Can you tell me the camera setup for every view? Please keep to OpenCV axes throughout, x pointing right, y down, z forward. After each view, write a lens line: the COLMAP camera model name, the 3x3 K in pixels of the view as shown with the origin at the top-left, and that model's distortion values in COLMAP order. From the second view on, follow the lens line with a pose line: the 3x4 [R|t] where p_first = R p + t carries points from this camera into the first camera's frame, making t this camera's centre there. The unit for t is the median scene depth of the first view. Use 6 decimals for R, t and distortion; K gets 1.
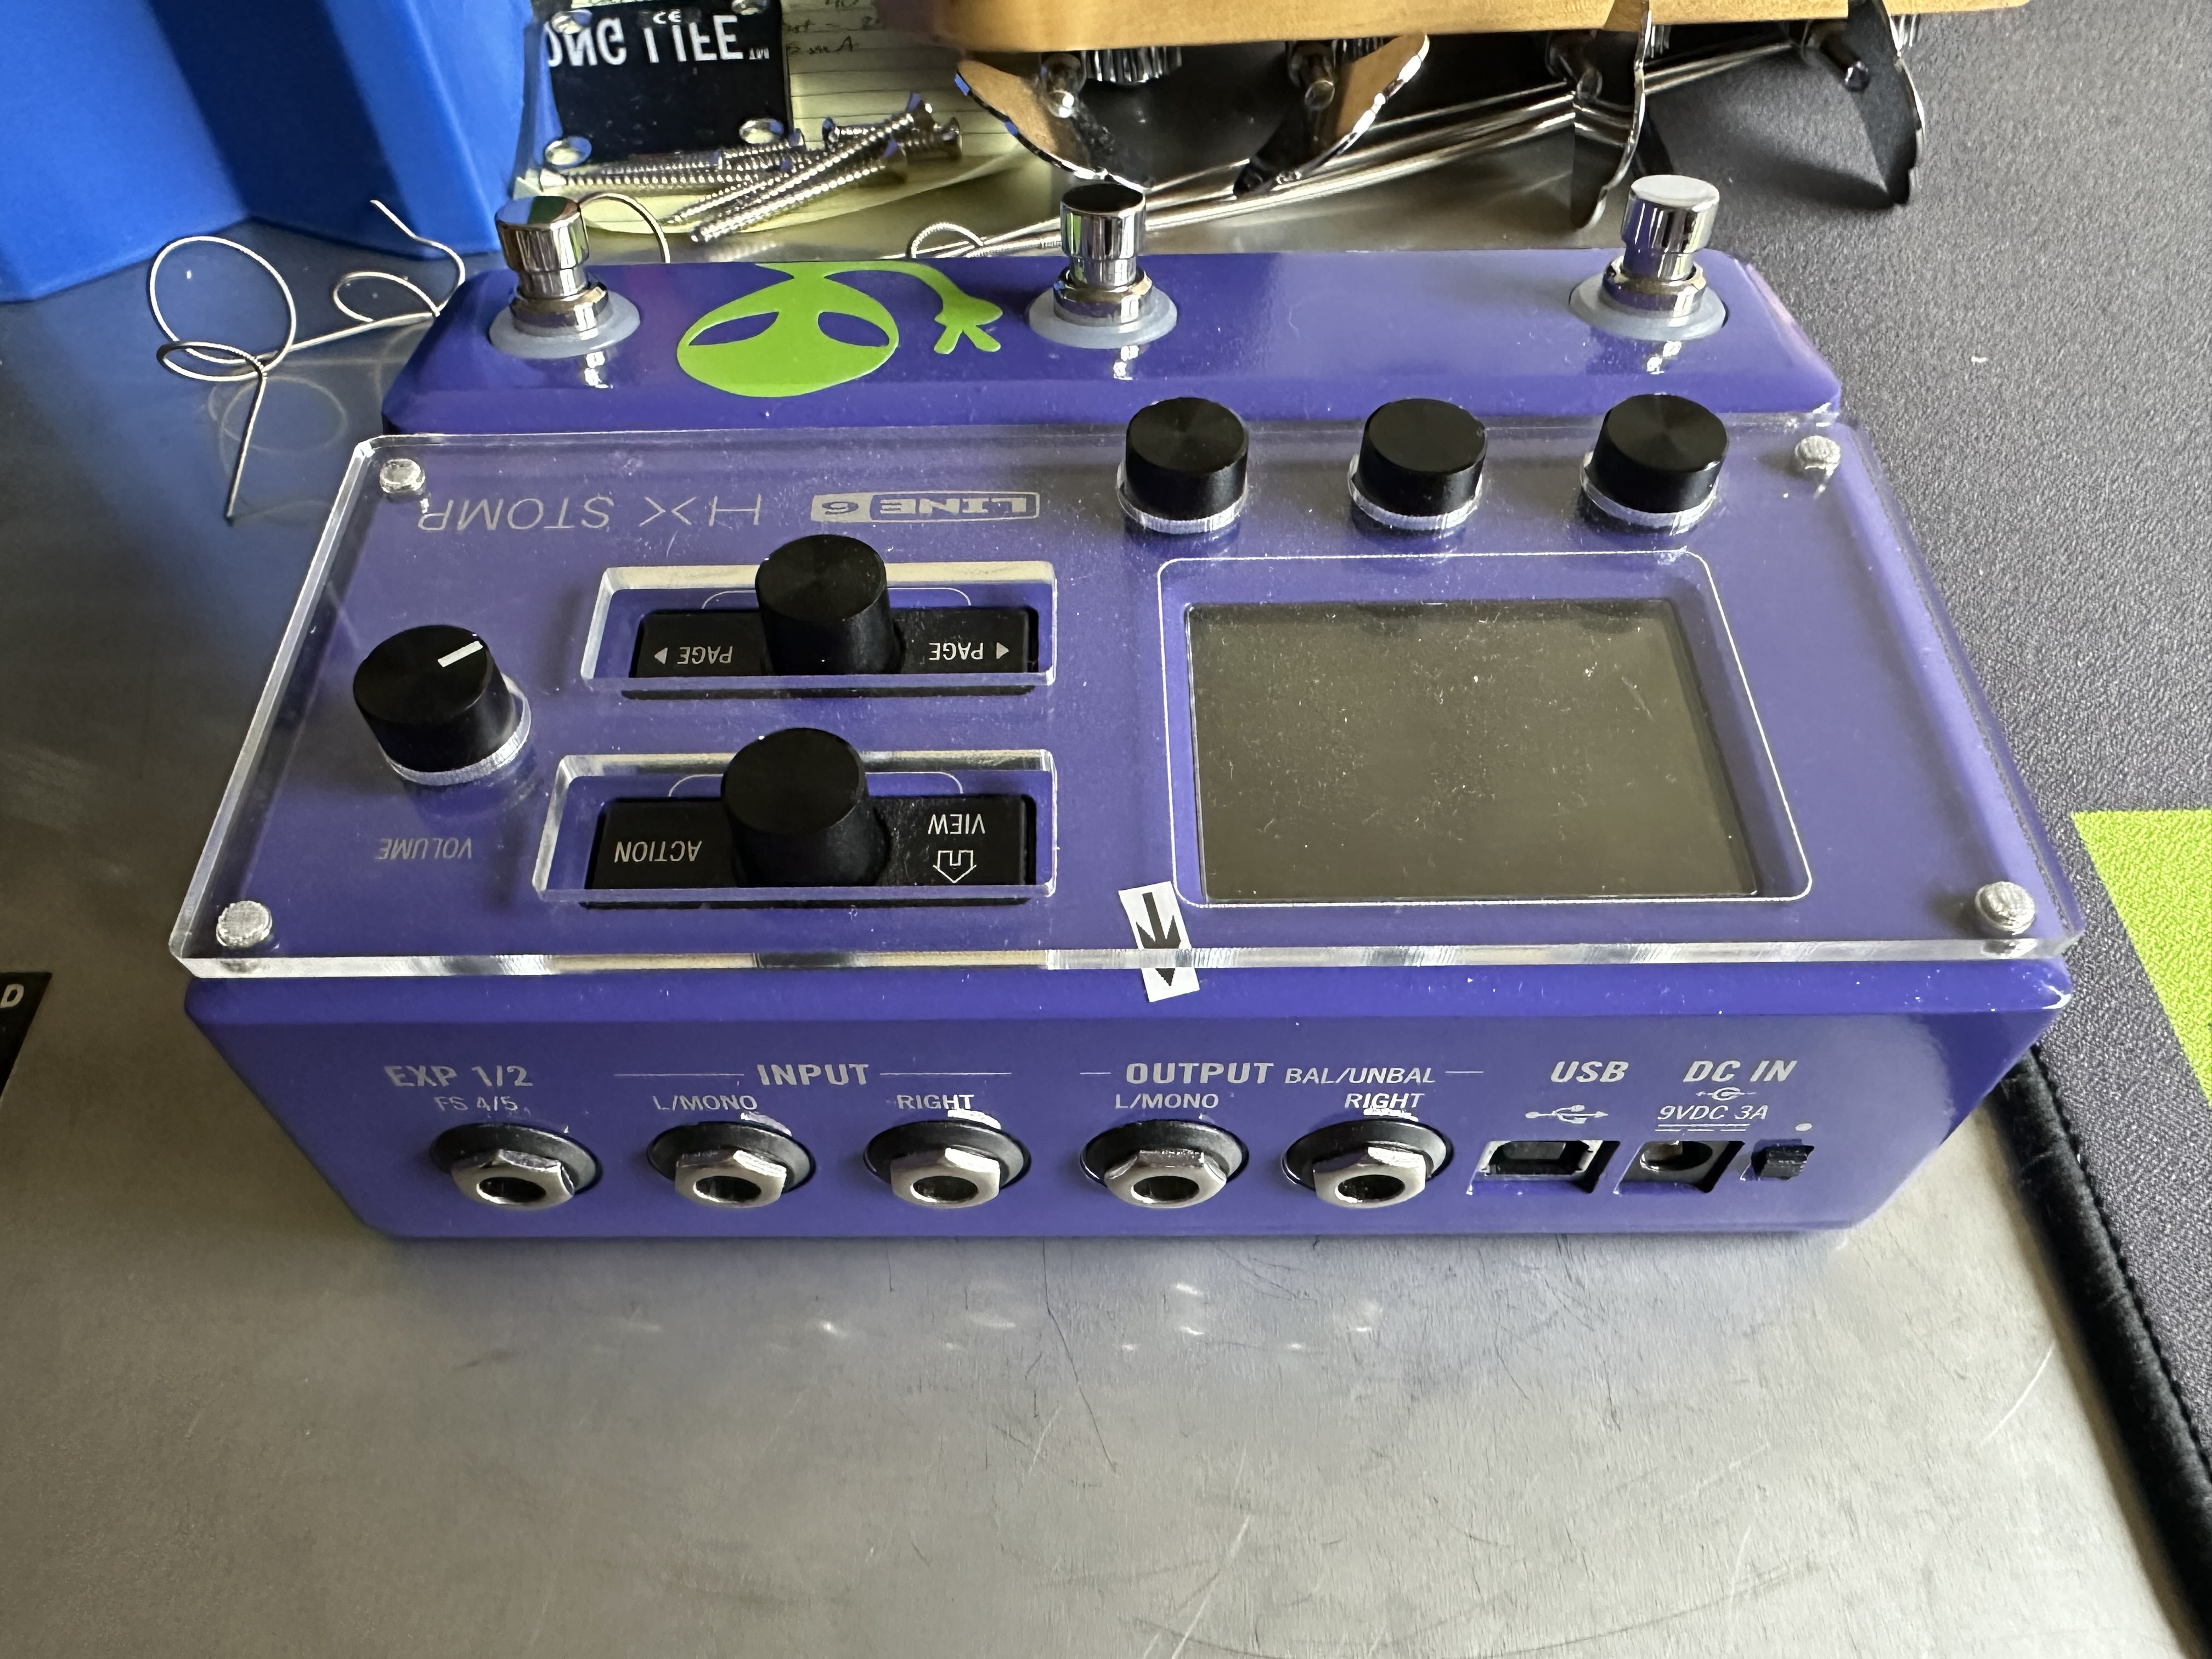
lens RADIAL K [[1569.3, 0, 1046.0], [0, 1569.3, 937.3], [0, 0, 1]] dist [-0.008250, 0.000667]
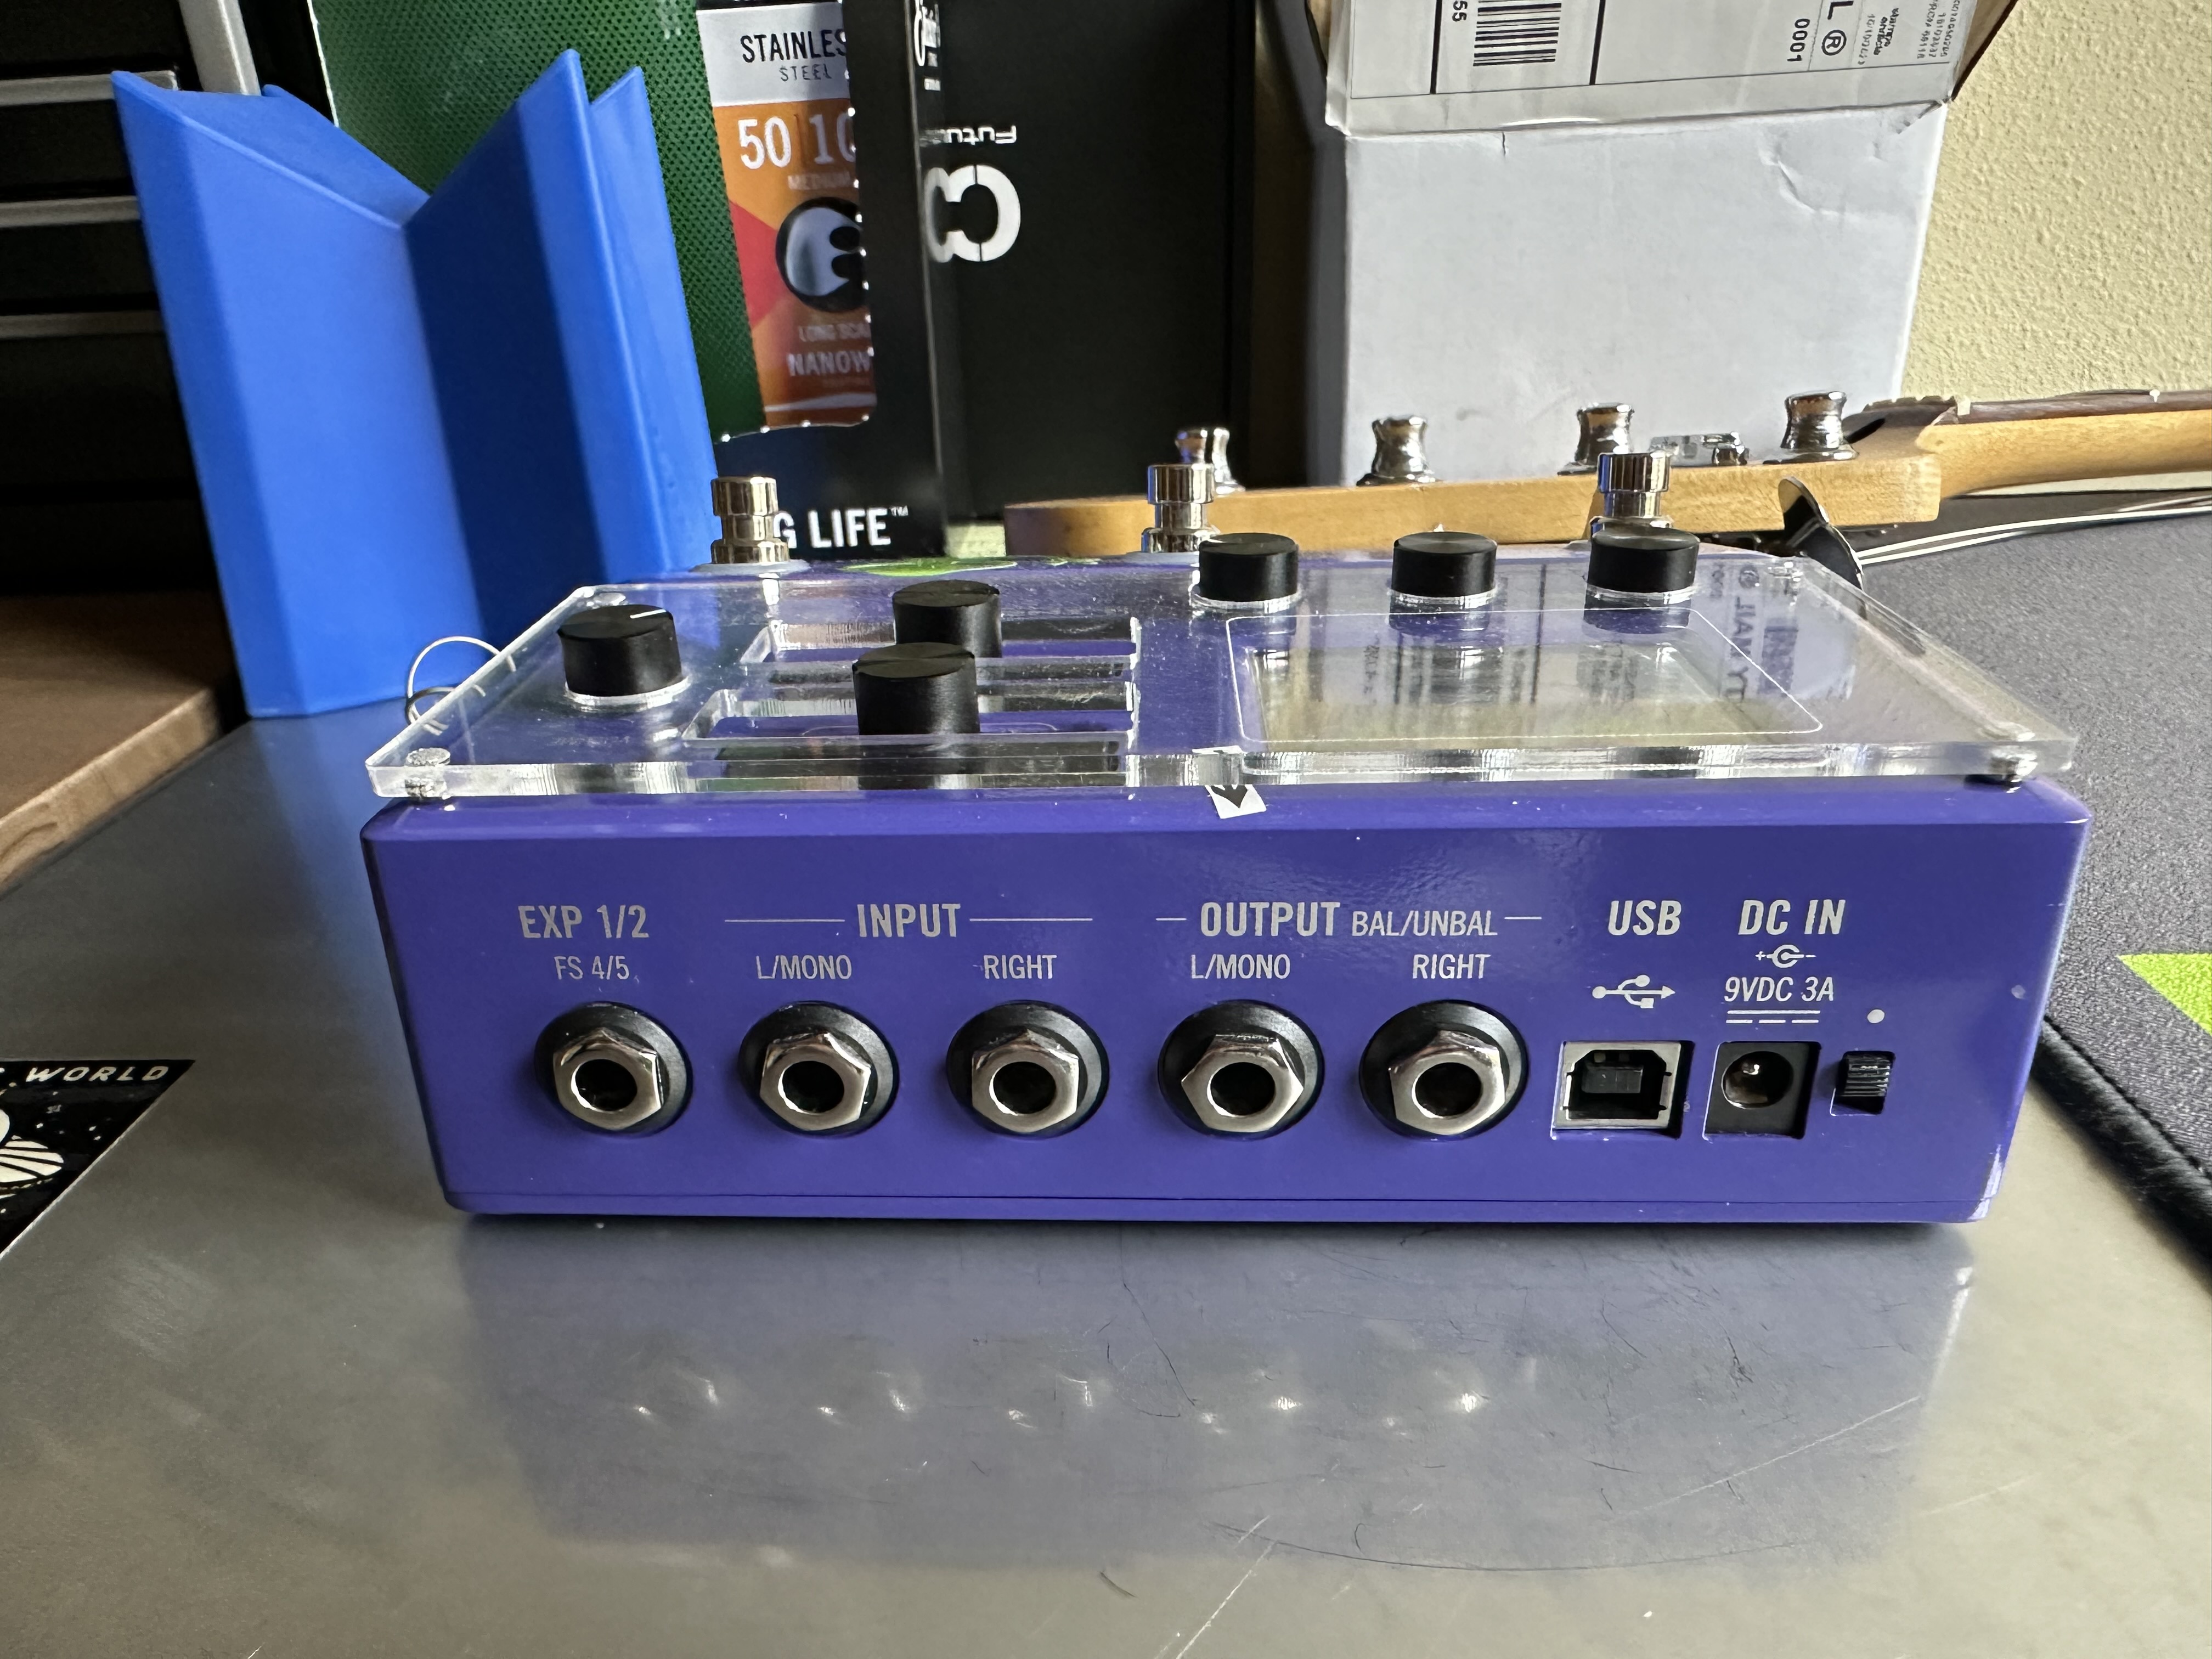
lens RADIAL K [[1565.5, 0, 1049.1], [0, 1565.5, 941.4], [0, 0, 1]] dist [-0.005353, -0.001441]
pose [[0.998169, 0.011764, -0.059330, 0.005910], [-0.038549, 0.879608, -0.474134, 0.308181], [0.046609, 0.475553, 0.878451, 0.035913]]
